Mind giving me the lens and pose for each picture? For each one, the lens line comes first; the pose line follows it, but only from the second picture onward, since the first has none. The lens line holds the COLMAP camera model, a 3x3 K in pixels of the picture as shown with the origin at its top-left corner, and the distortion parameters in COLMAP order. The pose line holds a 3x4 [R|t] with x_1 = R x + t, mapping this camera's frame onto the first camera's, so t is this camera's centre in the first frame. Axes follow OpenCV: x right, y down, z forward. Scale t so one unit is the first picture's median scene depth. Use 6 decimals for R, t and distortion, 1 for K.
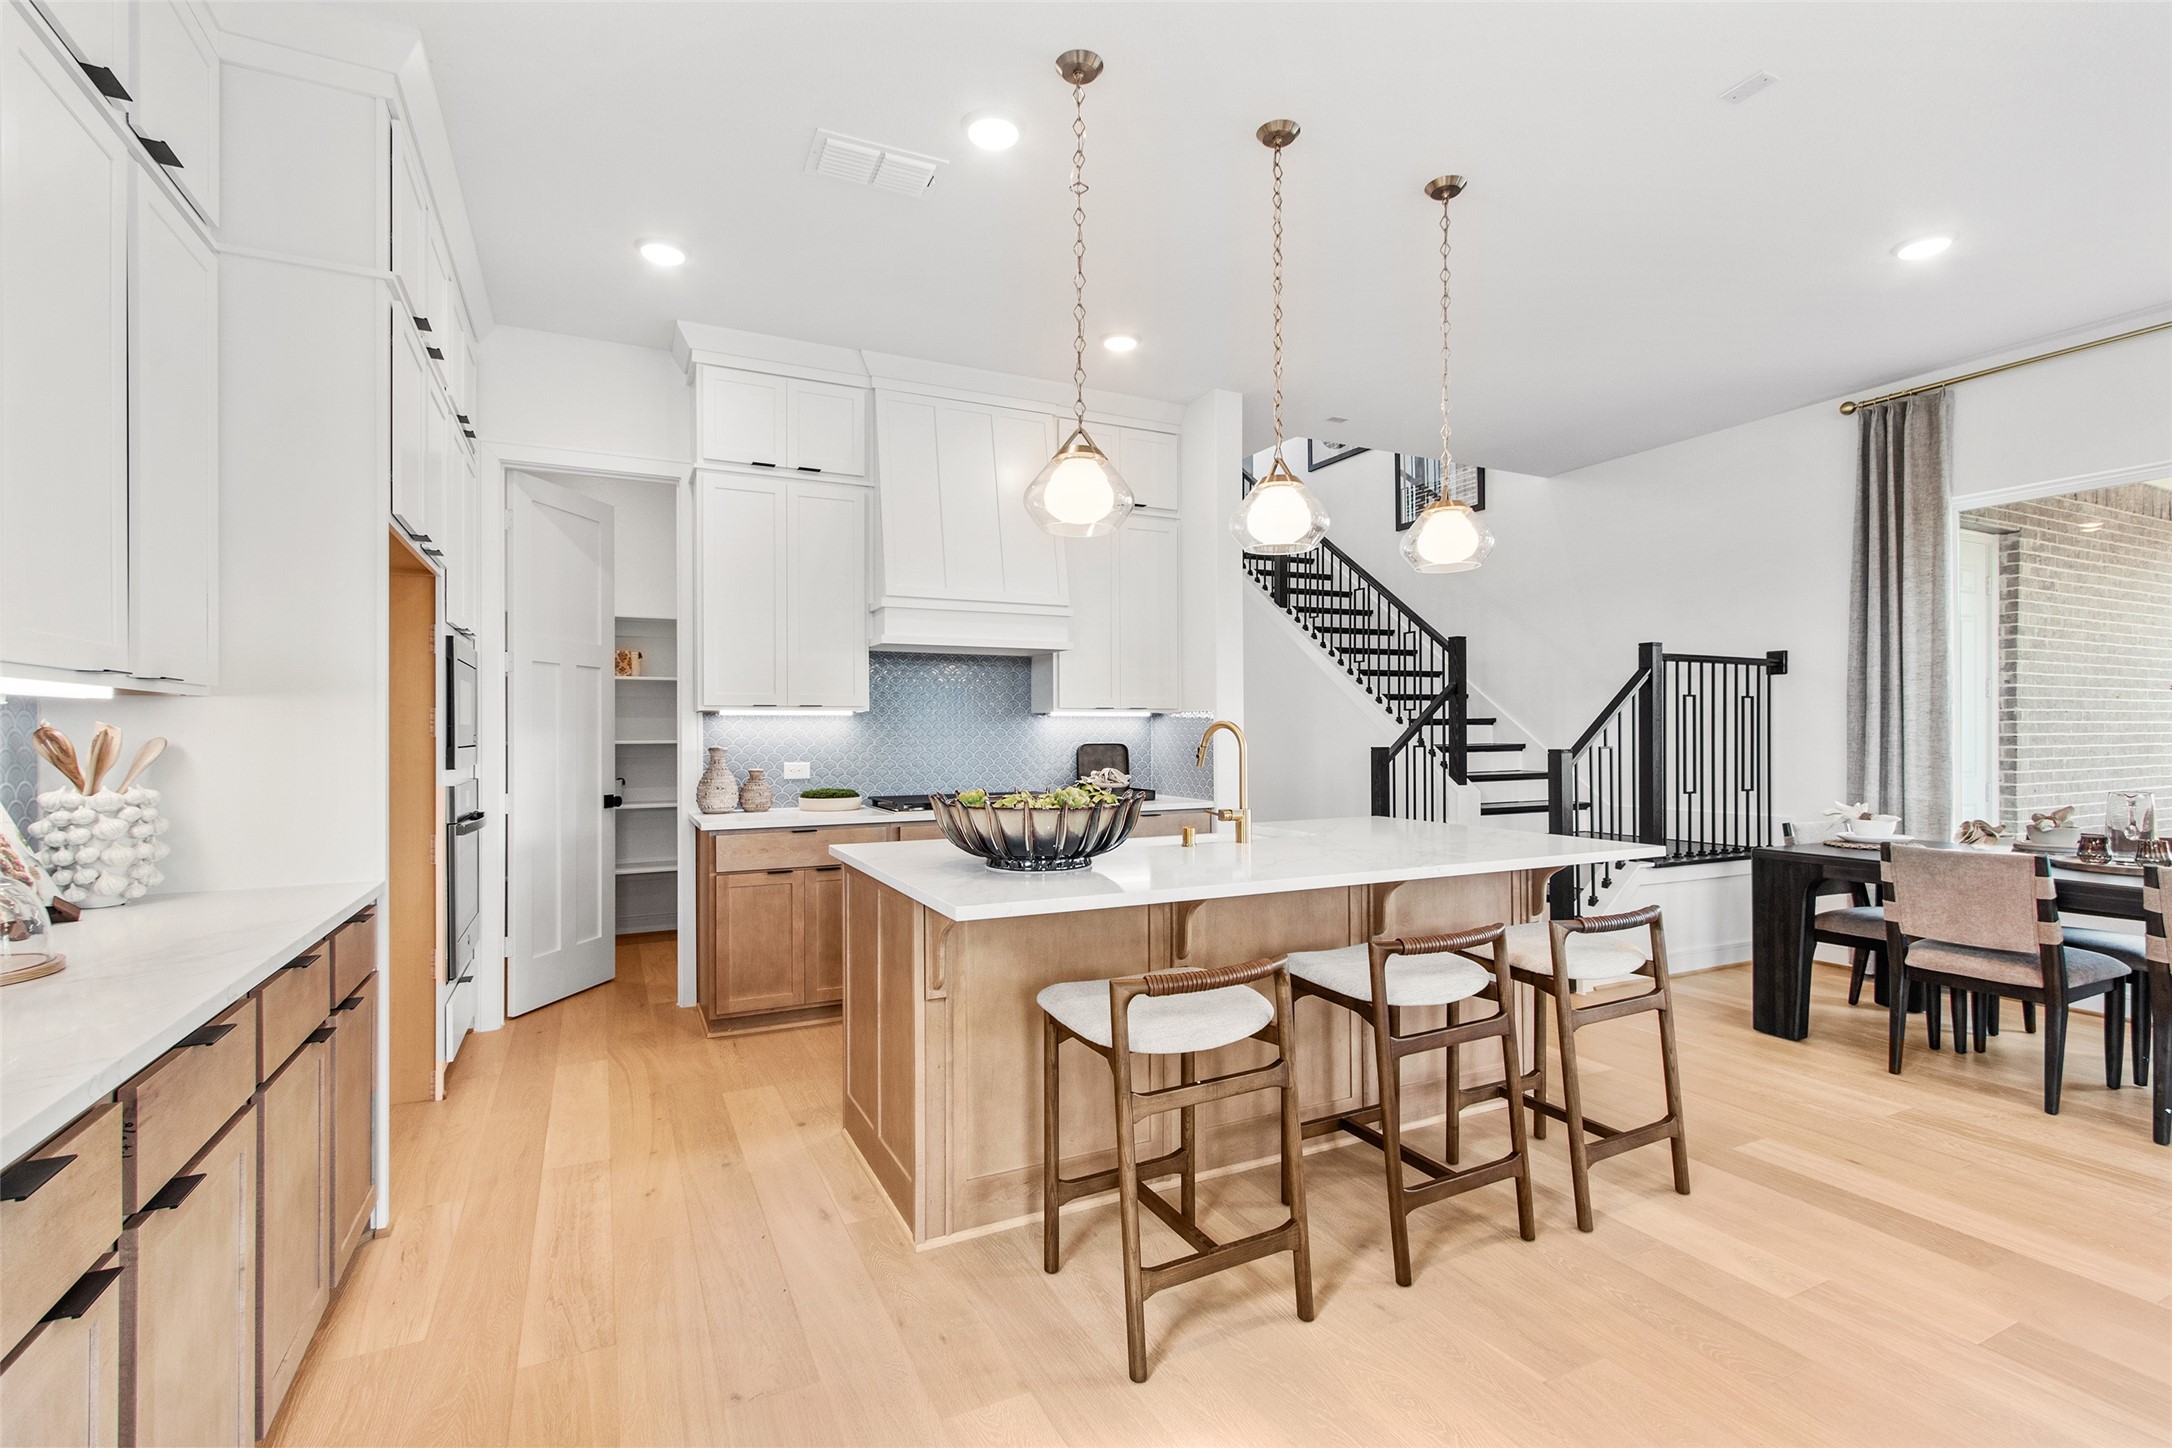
lens RADIAL K [[997.9, 0, 1089.5], [0, 997.9, 722.1], [0, 0, 1]] dist [0.004264, 0.000795]
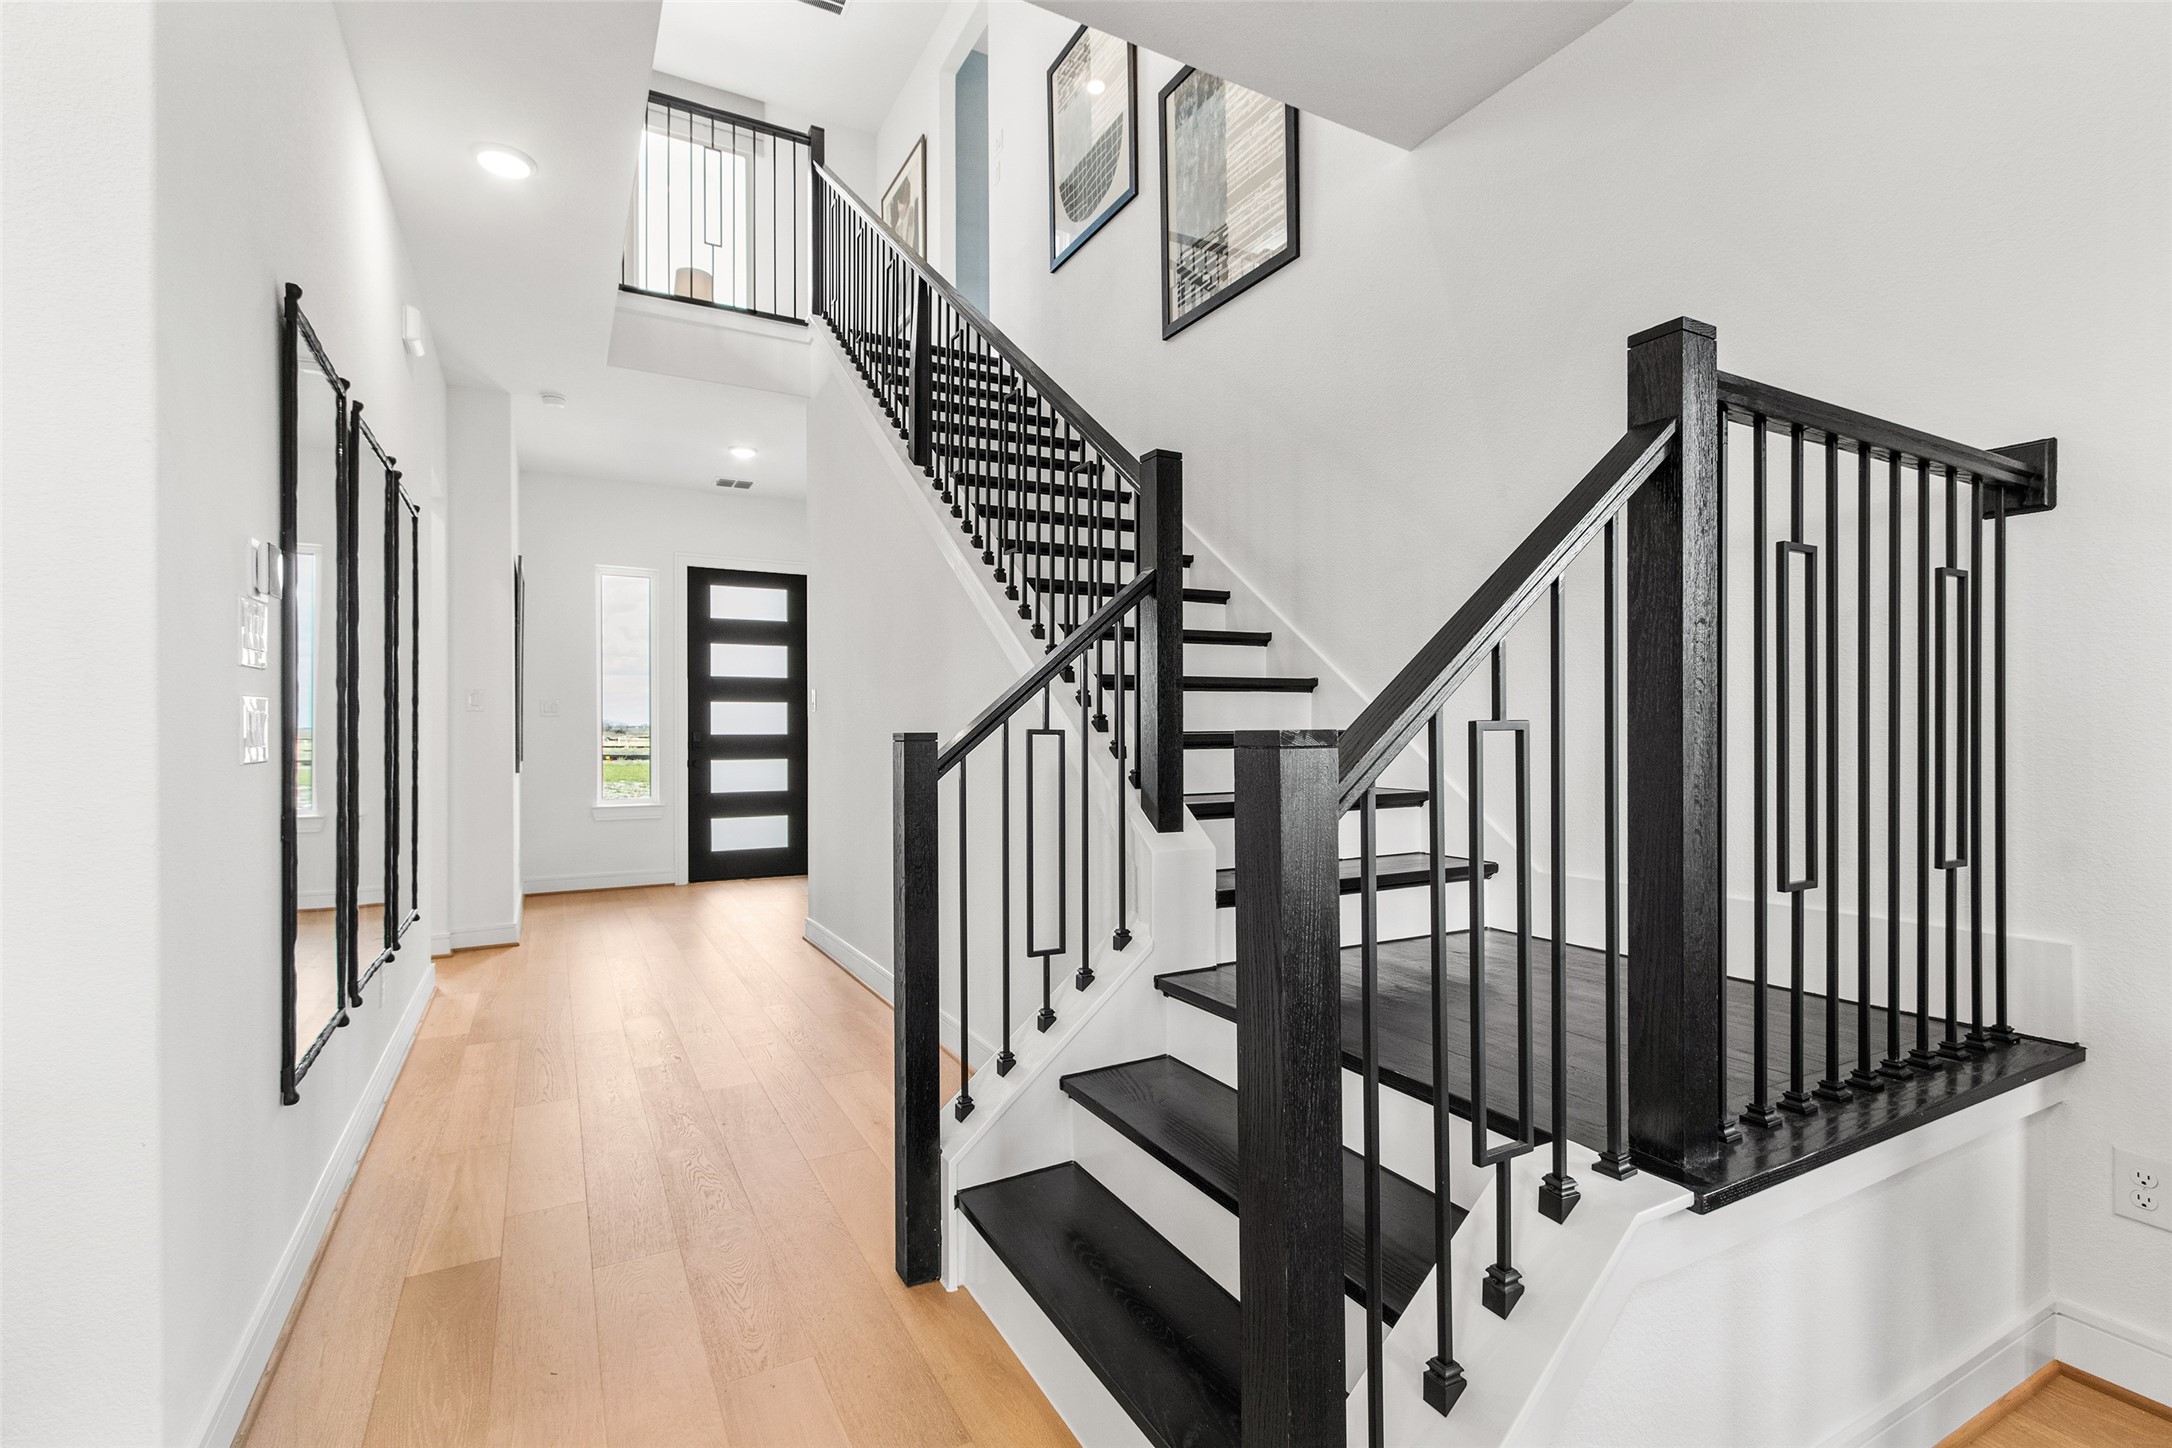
lens RADIAL K [[997.9, 0, 1088.5], [0, 997.9, 726.8], [0, 0, 1]] dist [0.004264, 0.000795]
pose [[0.999306, -0.002843, 0.037144, 0.392735], [0.002675, 0.999986, 0.004563, 0.023358], [-0.037156, -0.004461, 0.999300, 0.732802]]
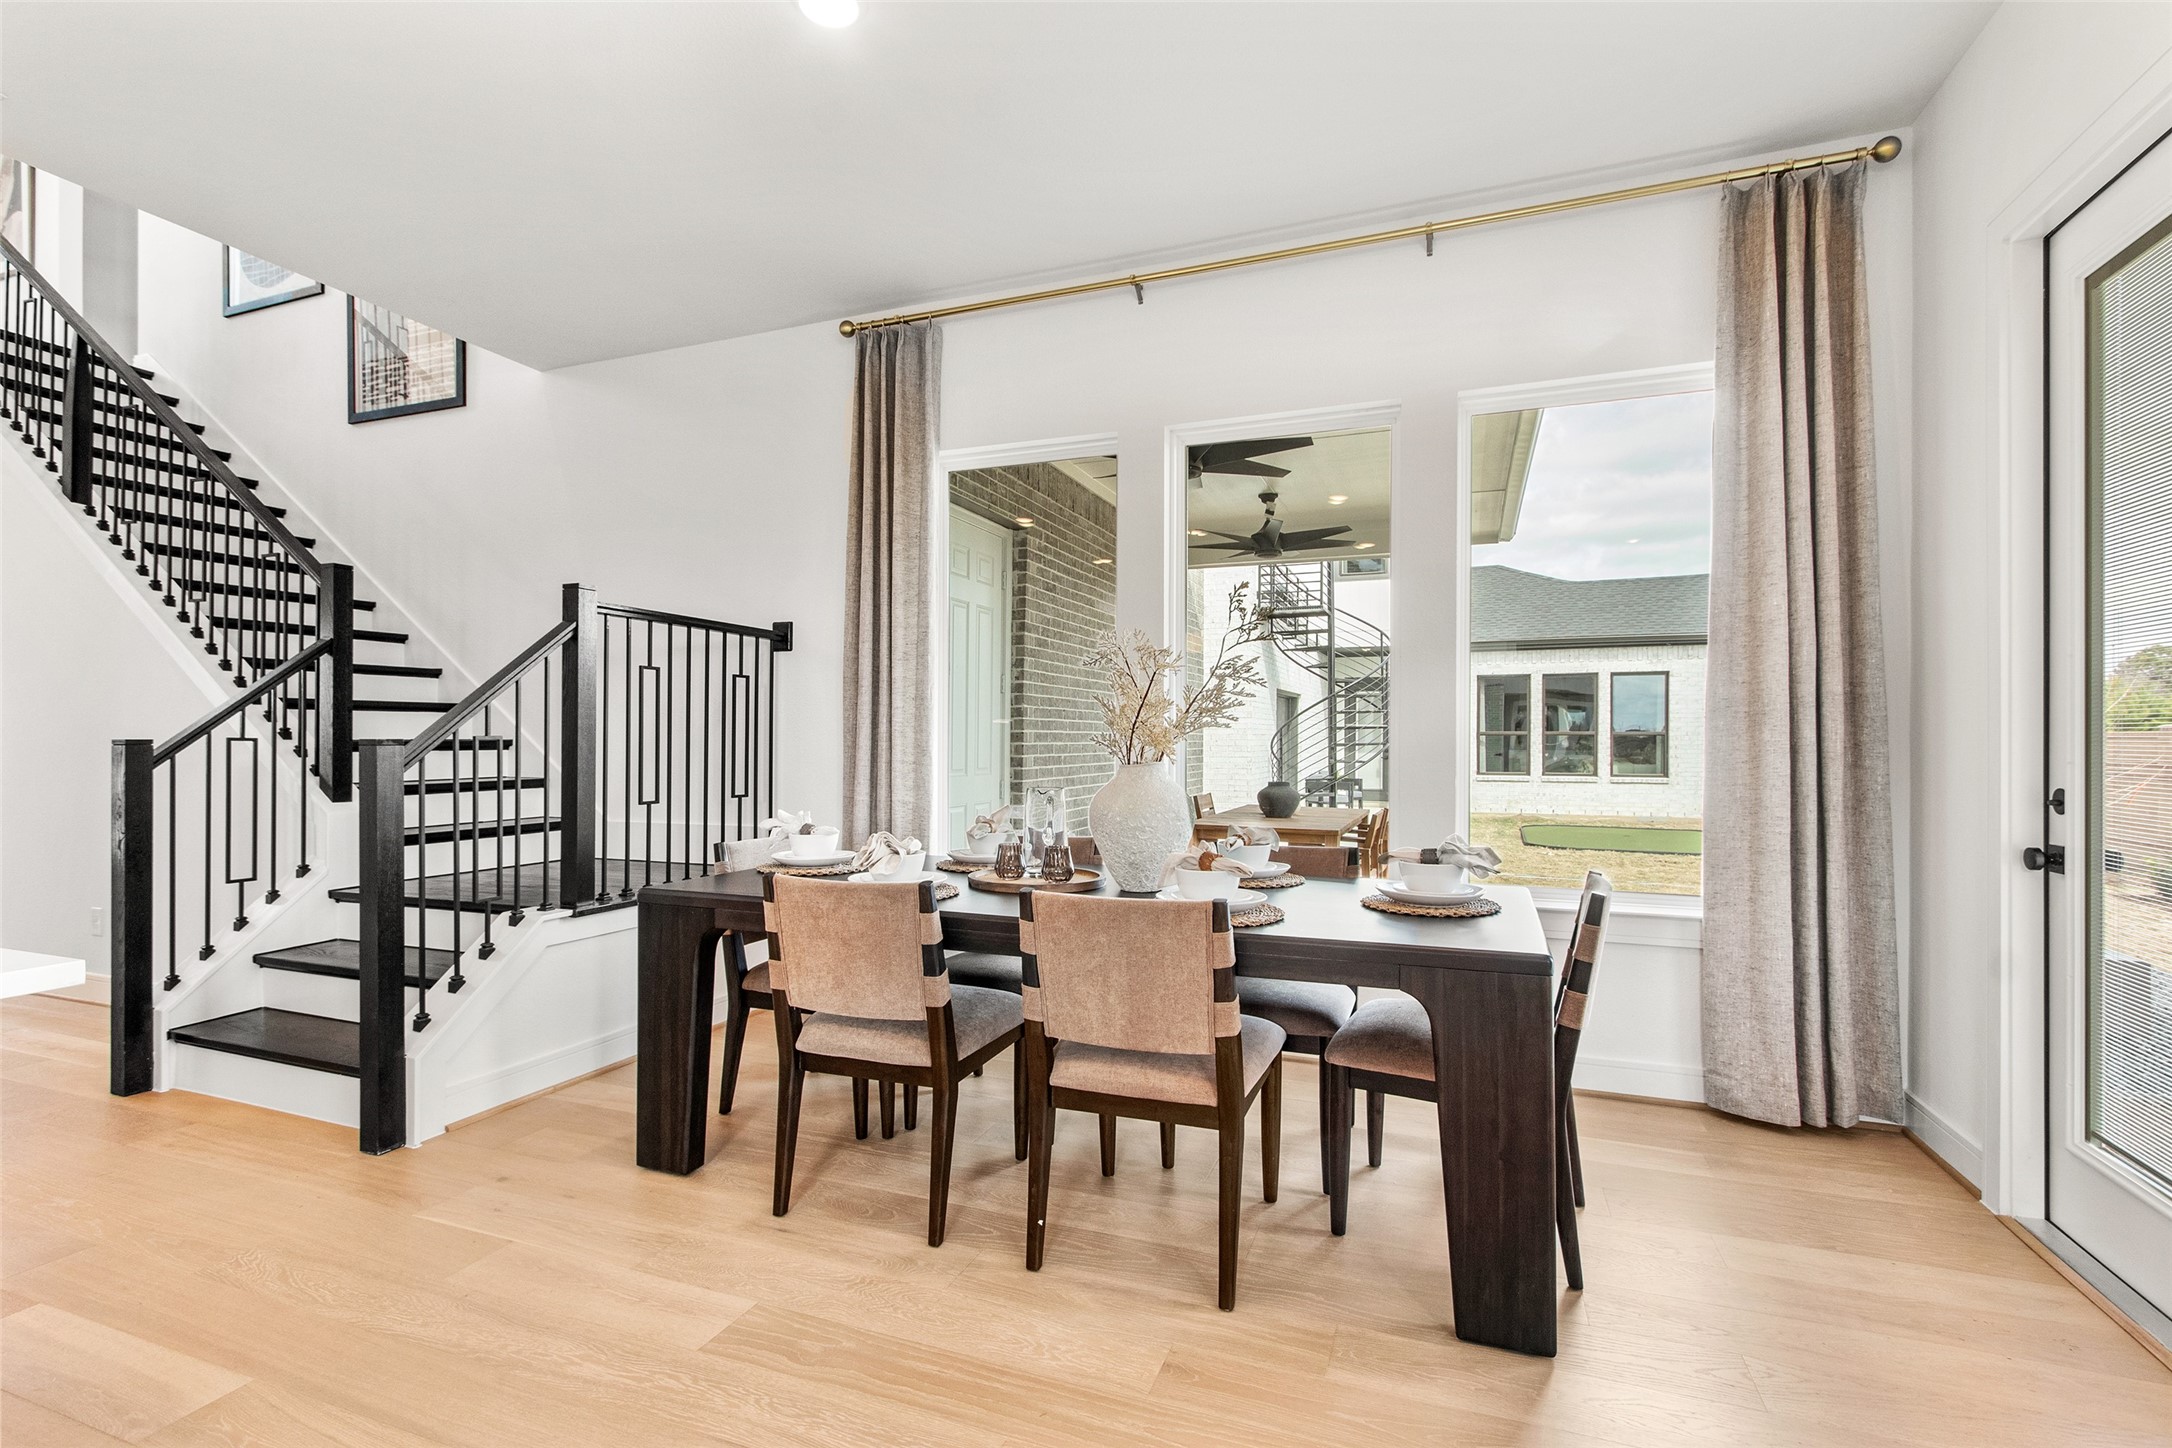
lens RADIAL K [[997.9, 0, 1082.7], [0, 997.9, 737.8], [0, 0, 1]] dist [0.004264, 0.000795]
pose [[0.741744, 0.005043, 0.670664, 0.356054], [-0.009893, 0.999945, 0.003422, 0.018263], [-0.670610, -0.009173, 0.741754, 0.260266]]
